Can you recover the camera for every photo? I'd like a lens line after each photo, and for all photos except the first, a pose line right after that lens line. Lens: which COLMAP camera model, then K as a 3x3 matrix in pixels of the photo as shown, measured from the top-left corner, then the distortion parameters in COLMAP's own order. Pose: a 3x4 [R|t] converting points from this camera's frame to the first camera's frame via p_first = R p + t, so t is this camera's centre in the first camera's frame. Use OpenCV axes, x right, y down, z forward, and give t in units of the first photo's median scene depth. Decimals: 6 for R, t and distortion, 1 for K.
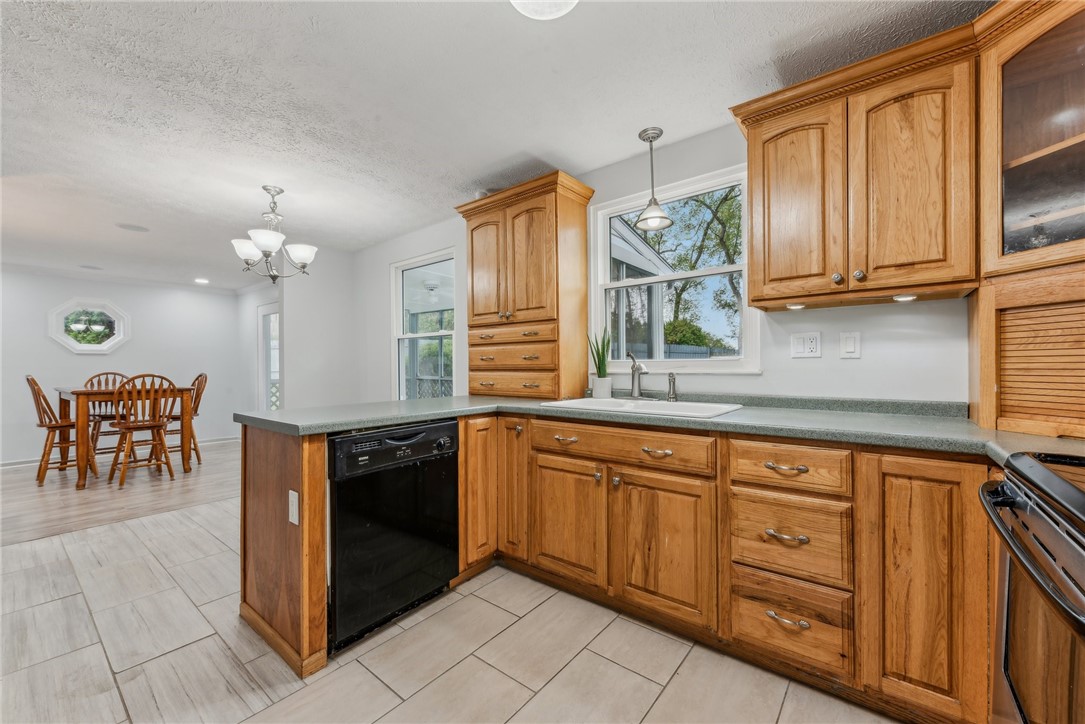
lens RADIAL K [[430.2, 0, 543.4], [0, 430.2, 364.7], [0, 0, 1]] dist [0.005344, -0.000636]
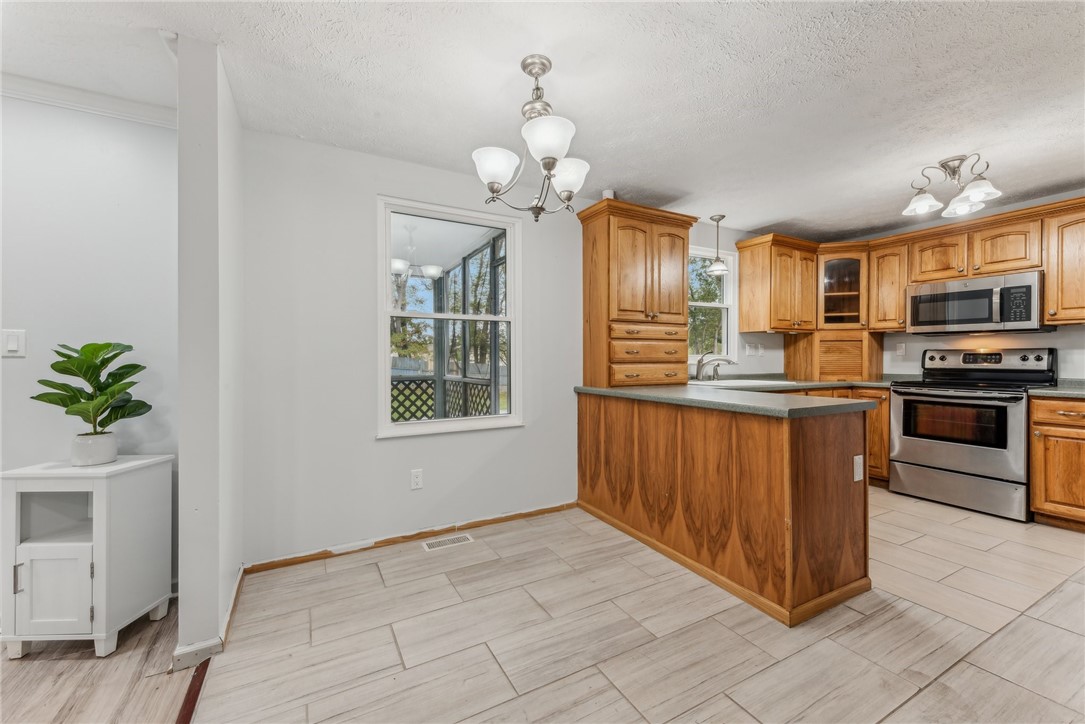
lens RADIAL K [[430.2, 0, 542.9], [0, 430.2, 358.5], [0, 0, 1]] dist [0.005344, -0.000636]
pose [[0.395867, 0.004864, 0.918295, -2.070794], [-0.001868, 0.999988, -0.004491, 0.012275], [-0.918306, 0.000063, 0.395871, 1.317114]]
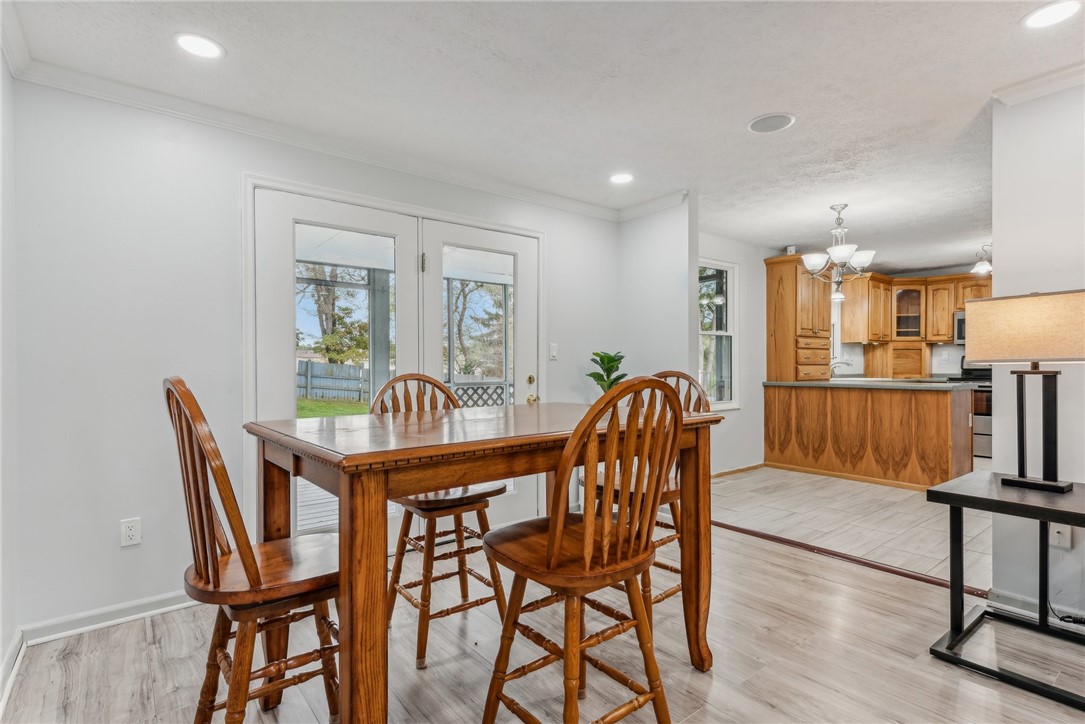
lens RADIAL K [[529.9, 0, 541.9], [0, 529.9, 368.2], [0, 0, 1]] dist [0.002020, -0.001214]
pose [[0.240032, -0.000994, 0.970764, -3.867483], [0.000897, 0.999999, 0.000802, 0.039739], [-0.970765, 0.000678, 0.240033, 2.519941]]
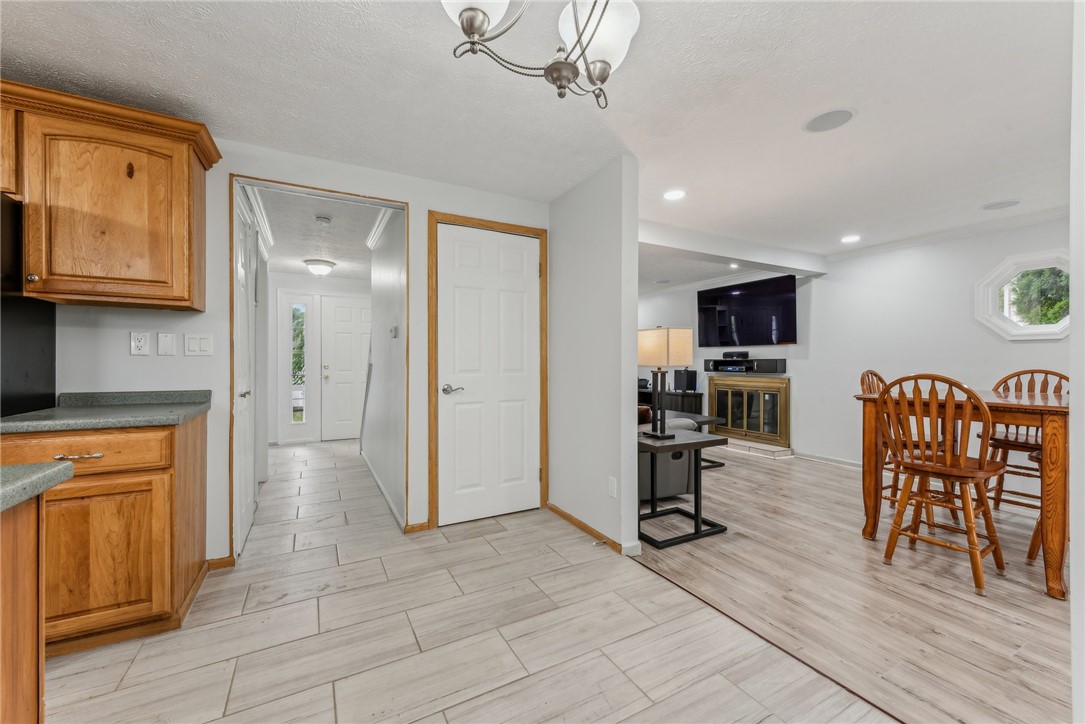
lens RADIAL K [[430.2, 0, 549.4], [0, 430.2, 361.1], [0, 0, 1]] dist [0.005344, -0.000636]
pose [[-0.389285, 0.002915, -0.921113, -0.588621], [0.000514, 0.999996, 0.002947, 0.010690], [0.921117, 0.000673, -0.389285, 1.960916]]
